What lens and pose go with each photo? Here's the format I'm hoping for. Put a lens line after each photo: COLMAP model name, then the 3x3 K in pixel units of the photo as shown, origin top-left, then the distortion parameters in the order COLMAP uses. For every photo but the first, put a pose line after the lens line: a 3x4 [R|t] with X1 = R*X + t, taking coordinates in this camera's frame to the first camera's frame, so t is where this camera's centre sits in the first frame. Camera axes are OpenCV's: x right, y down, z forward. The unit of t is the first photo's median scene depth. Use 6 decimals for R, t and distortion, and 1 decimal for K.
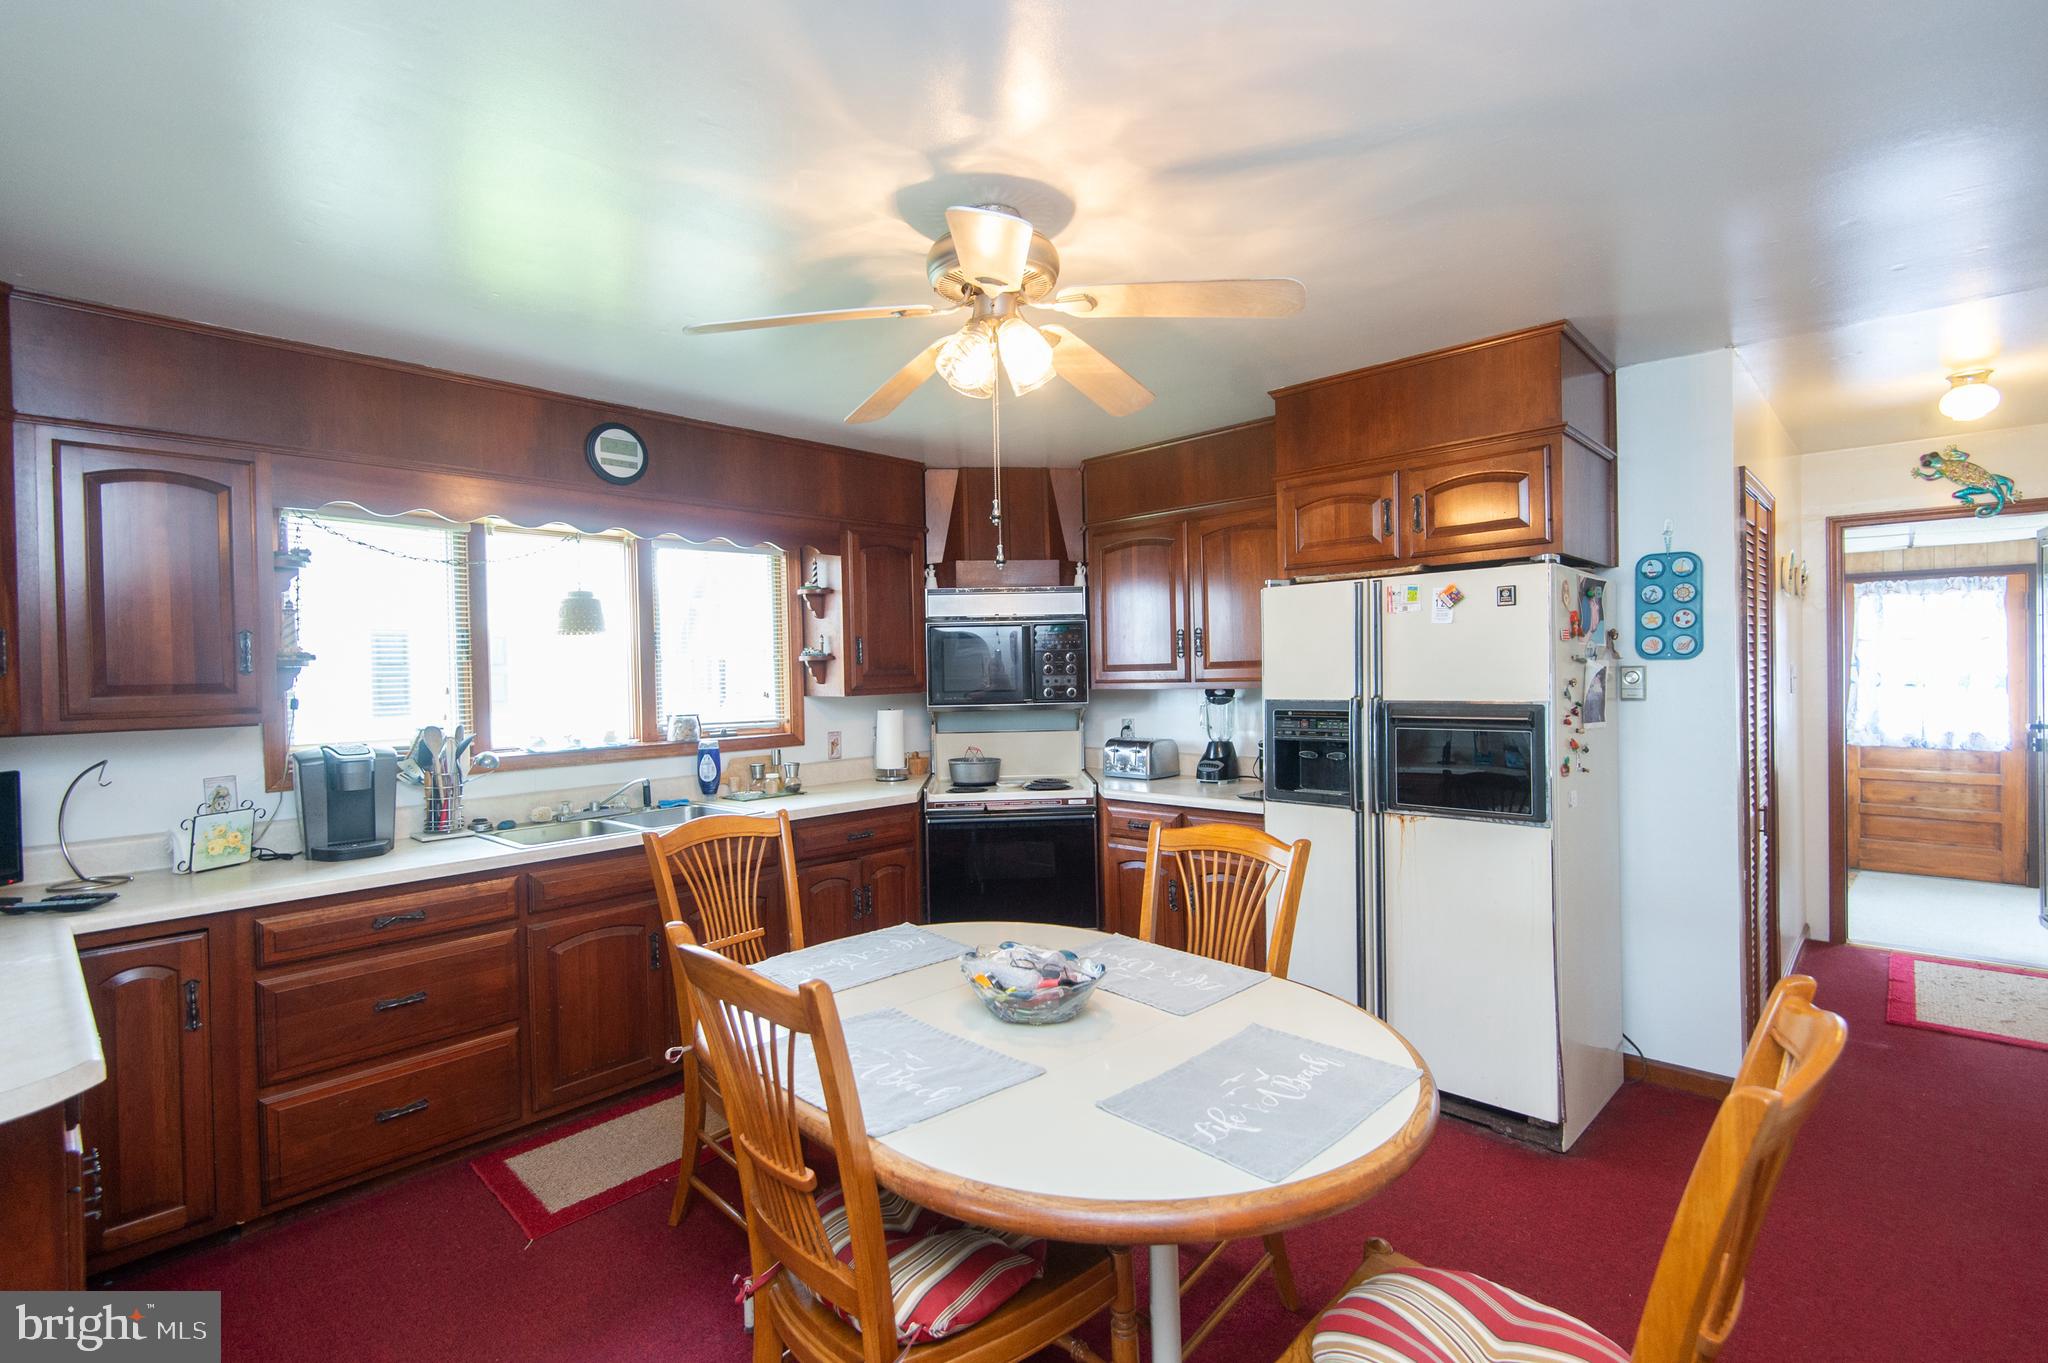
lens RADIAL K [[923.1, 0, 1033.5], [0, 923.1, 676.9], [0, 0, 1]] dist [0.002399, -0.000458]
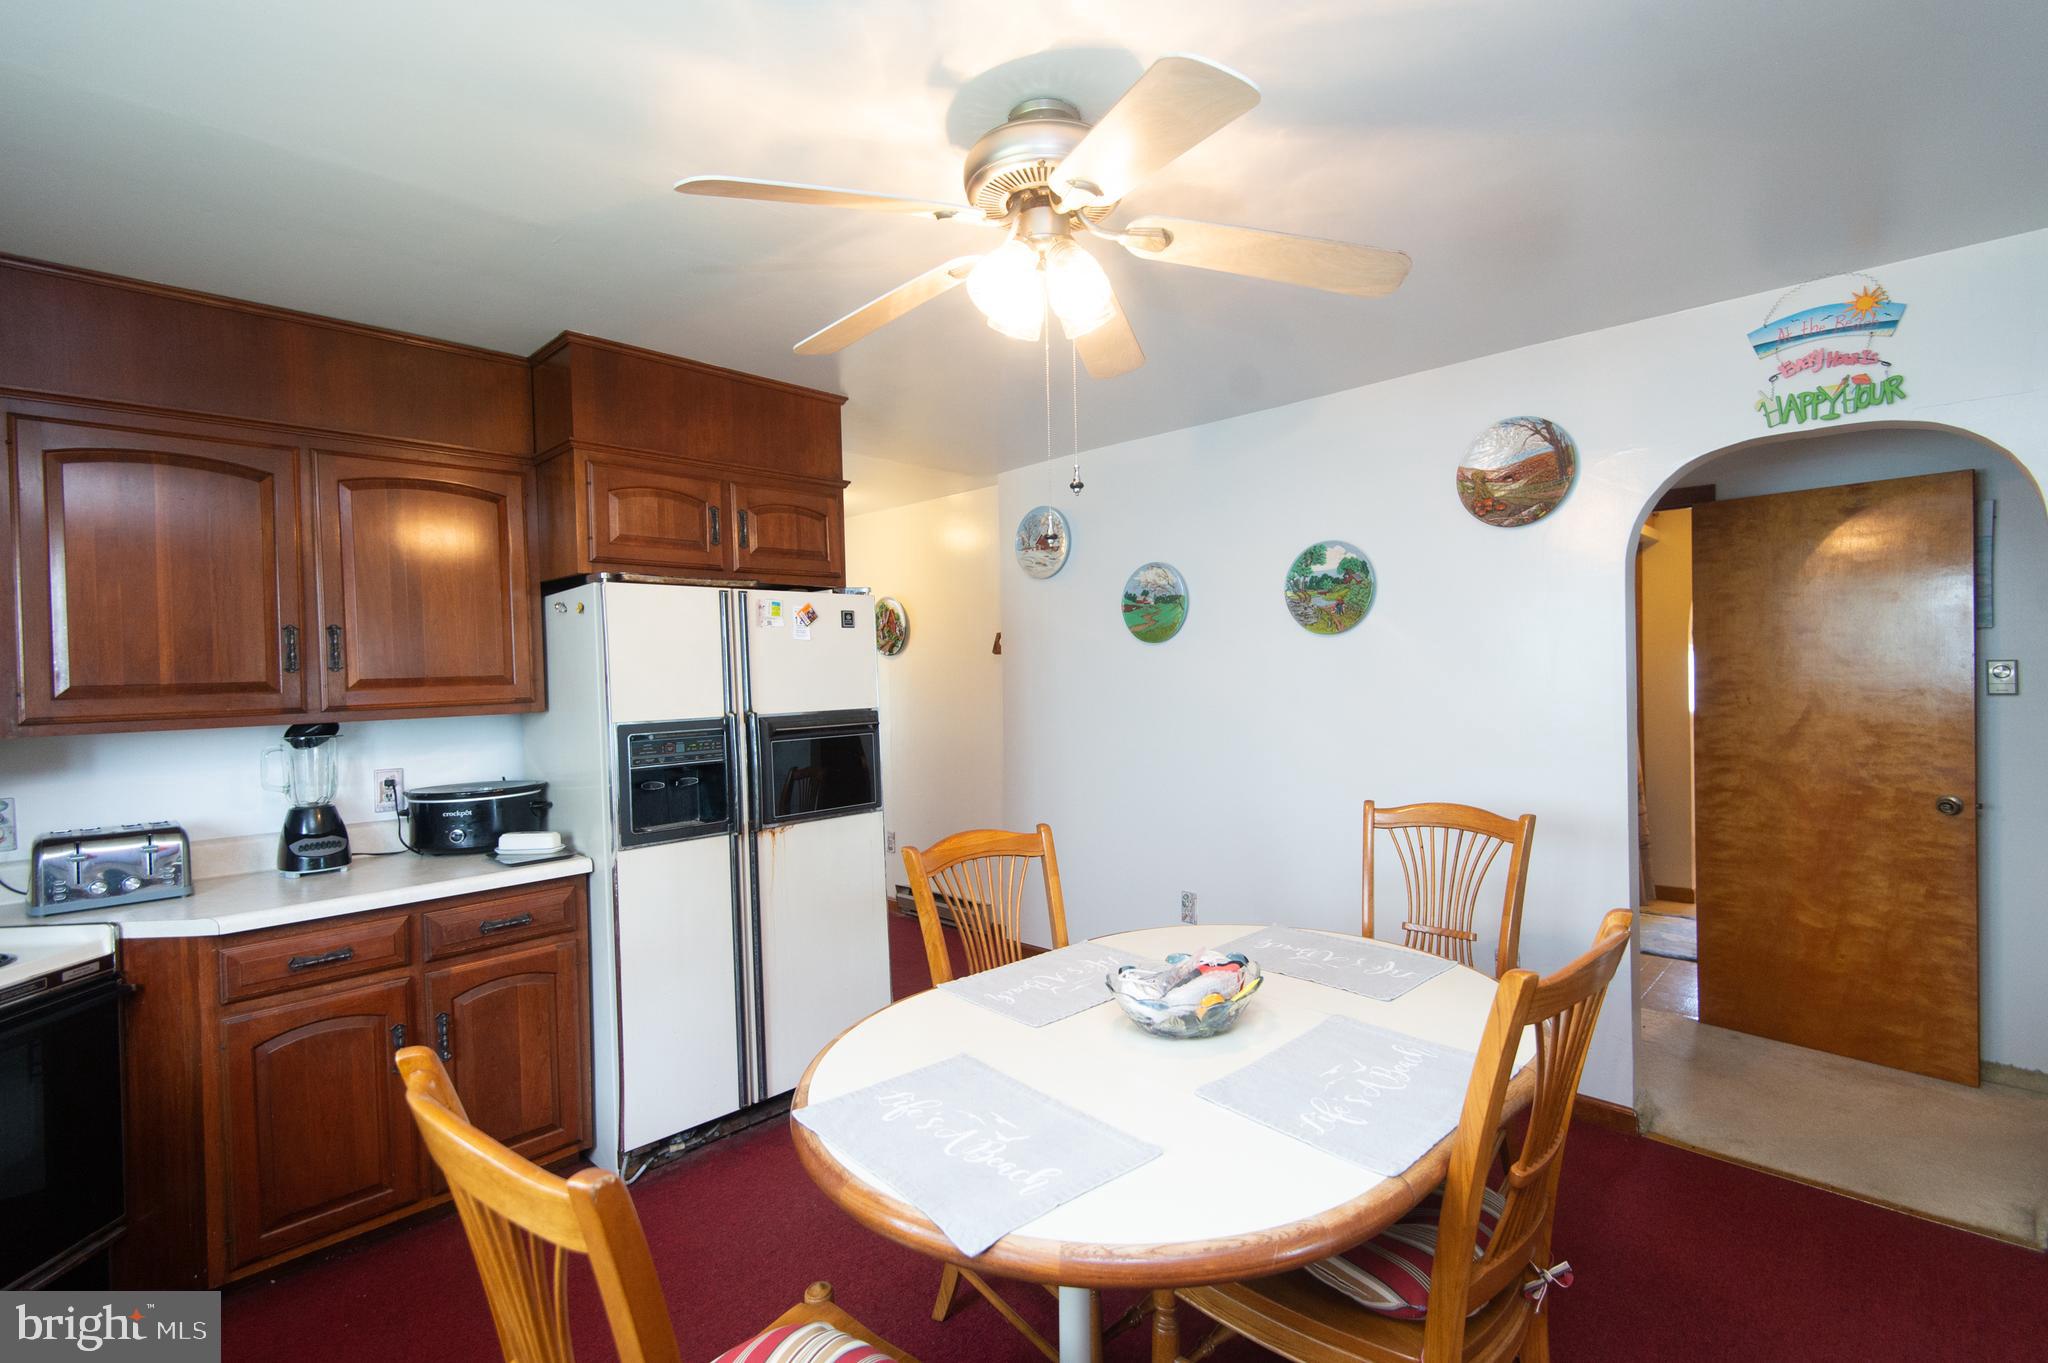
lens RADIAL K [[923.1, 0, 1033.5], [0, 923.1, 676.9], [0, 0, 1]] dist [0.002399, -0.000458]
pose [[0.025045, 0.006957, 0.999662, -0.578790], [0.028249, 0.999572, -0.007664, 0.000828], [-0.999287, 0.028432, 0.024838, 0.667345]]
